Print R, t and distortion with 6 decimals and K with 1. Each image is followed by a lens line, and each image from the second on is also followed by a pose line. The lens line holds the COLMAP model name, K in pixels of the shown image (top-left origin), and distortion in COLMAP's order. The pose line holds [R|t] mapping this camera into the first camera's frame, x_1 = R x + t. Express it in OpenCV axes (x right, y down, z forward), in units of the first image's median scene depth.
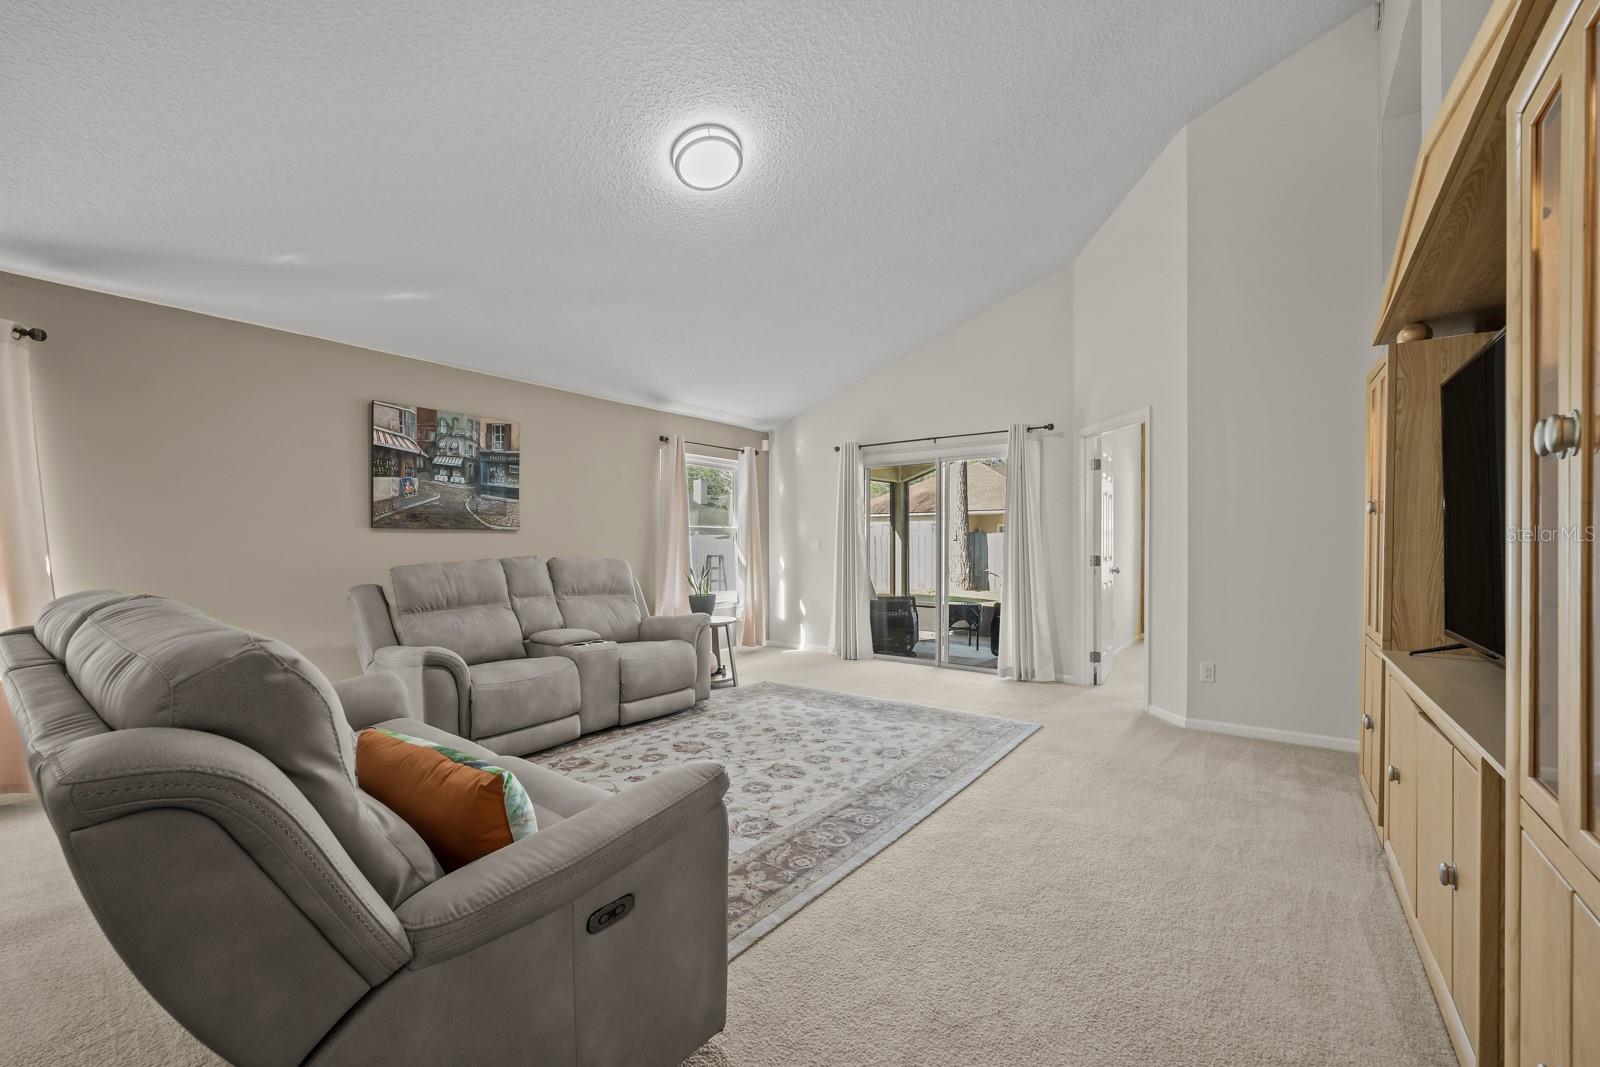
lens RADIAL K [[642.0, 0, 826.3], [0, 642.0, 543.6], [0, 0, 1]] dist [0.000412, 0.000037]
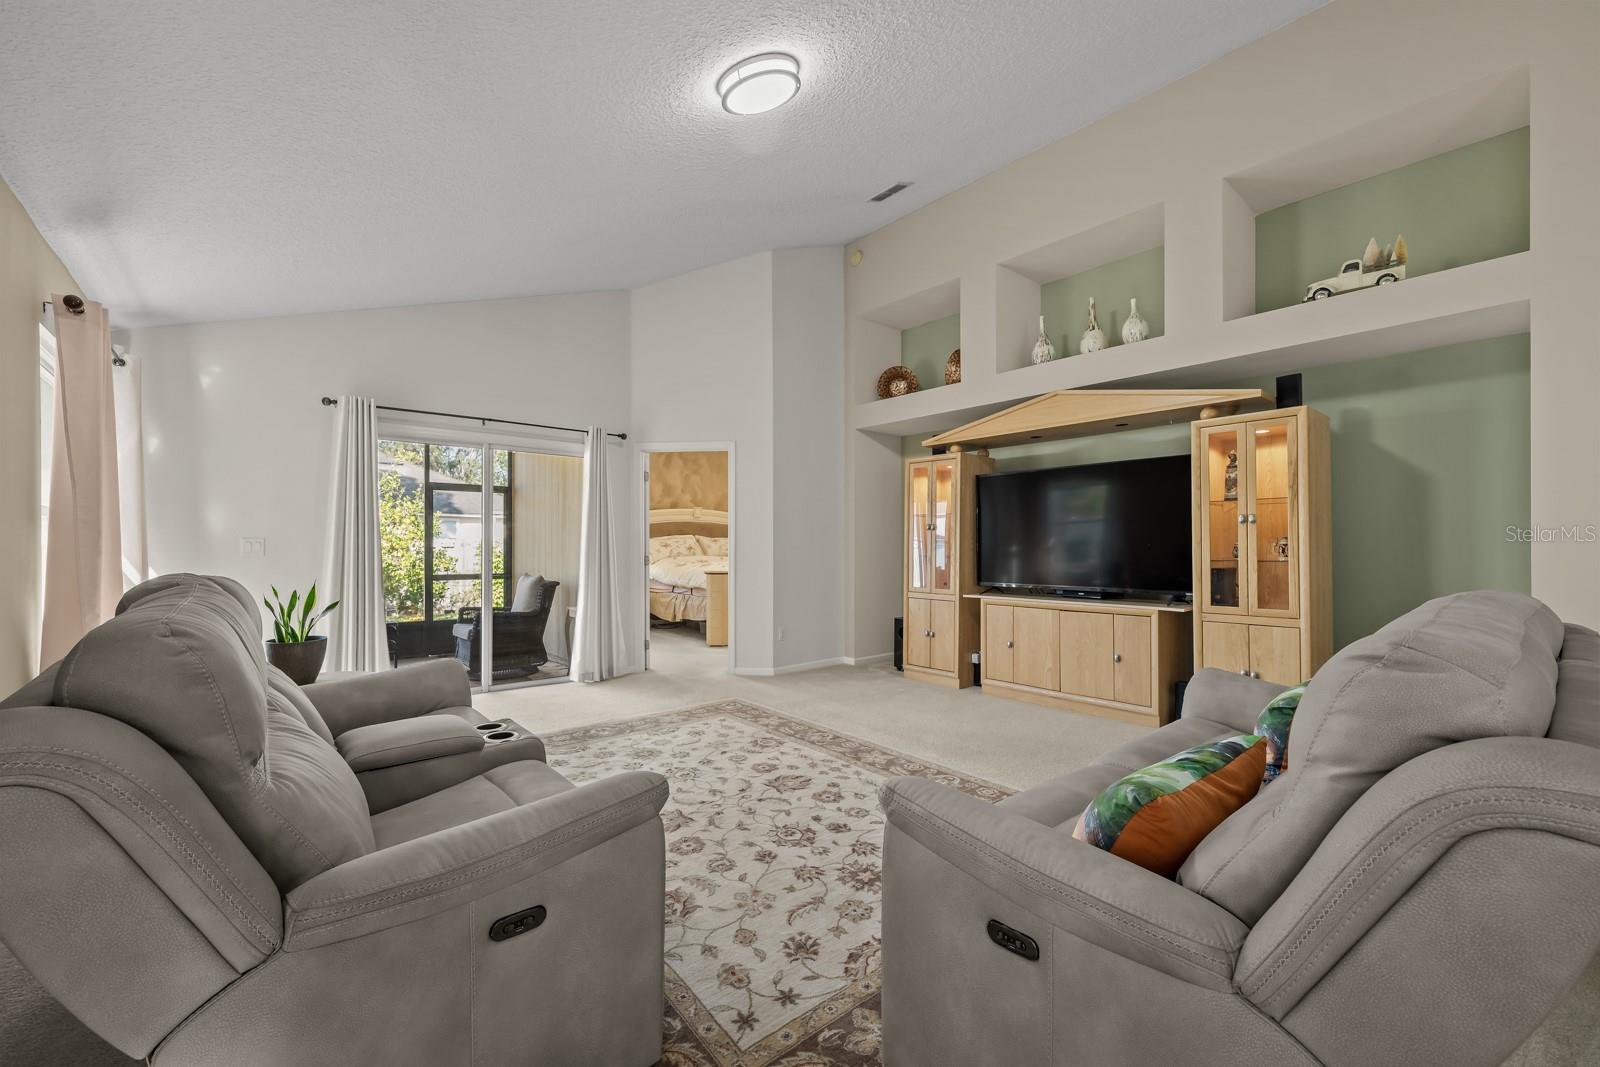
lens RADIAL K [[643.8, 0, 779.4], [0, 643.8, 510.2], [0, 0, 1]] dist [-0.001717, -0.000119]
pose [[0.248290, 0.055795, 0.967077, -0.888238], [-0.000346, 0.998345, -0.057510, 0.006031], [-0.968686, 0.013944, 0.247899, 0.677294]]
